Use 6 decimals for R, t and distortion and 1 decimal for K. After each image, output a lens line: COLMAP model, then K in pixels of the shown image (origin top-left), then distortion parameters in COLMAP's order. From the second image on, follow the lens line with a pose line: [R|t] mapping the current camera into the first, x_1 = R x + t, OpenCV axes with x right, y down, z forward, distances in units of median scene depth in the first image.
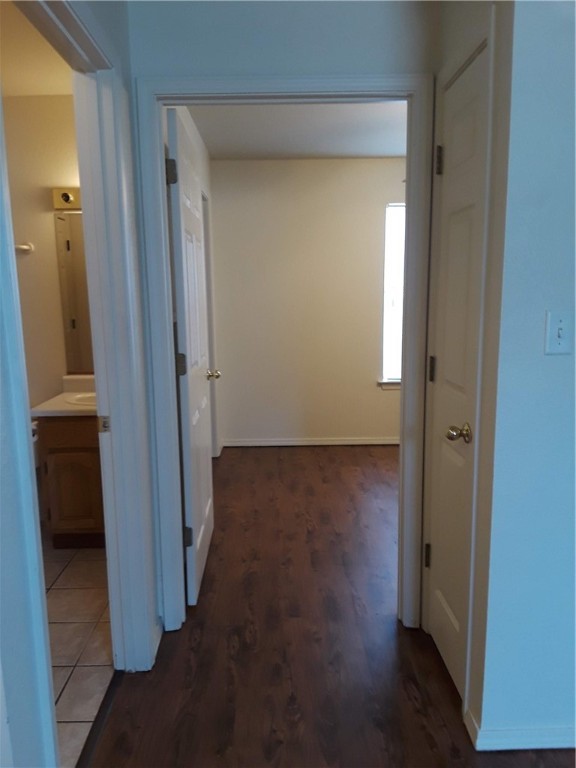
lens RADIAL K [[617.4, 0, 267.5], [0, 617.4, 399.5], [0, 0, 1]] dist [0.084964, -0.123546]
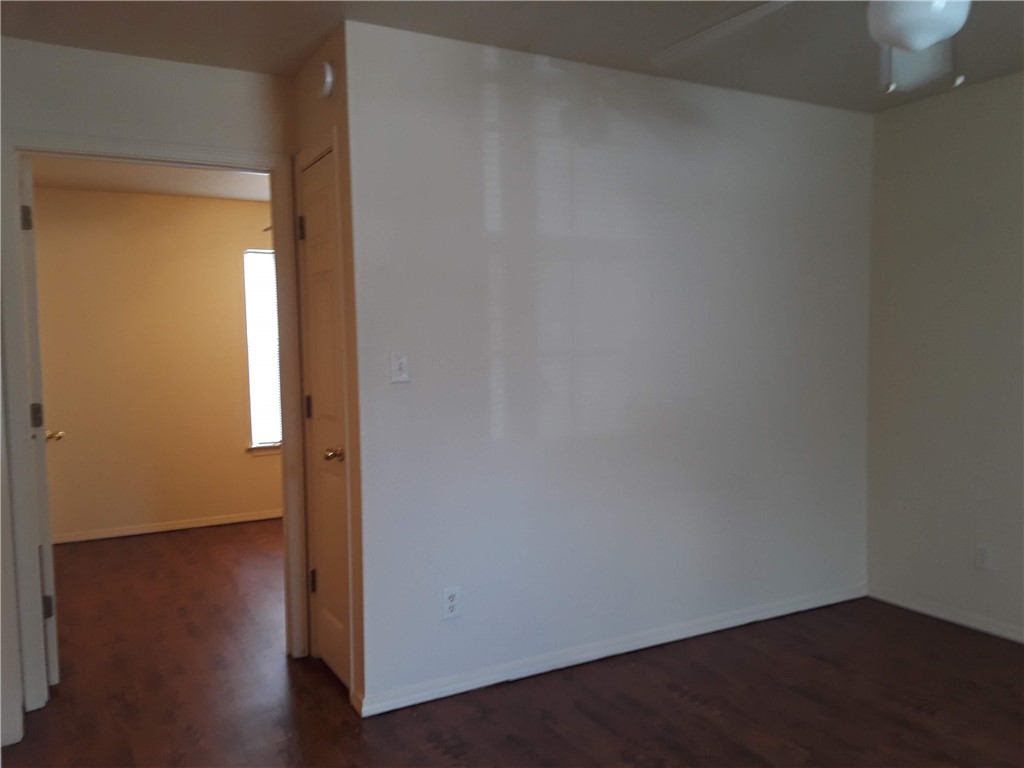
lens RADIAL K [[823.2, 0, 512.0], [0, 823.2, 384.0], [0, 0, 1]] dist [0.084964, -0.123546]
pose [[0.875996, -0.025710, 0.481633, -0.123867], [0.089010, 0.990044, -0.109042, 0.101189], [-0.474034, 0.138390, 0.869563, -0.454695]]
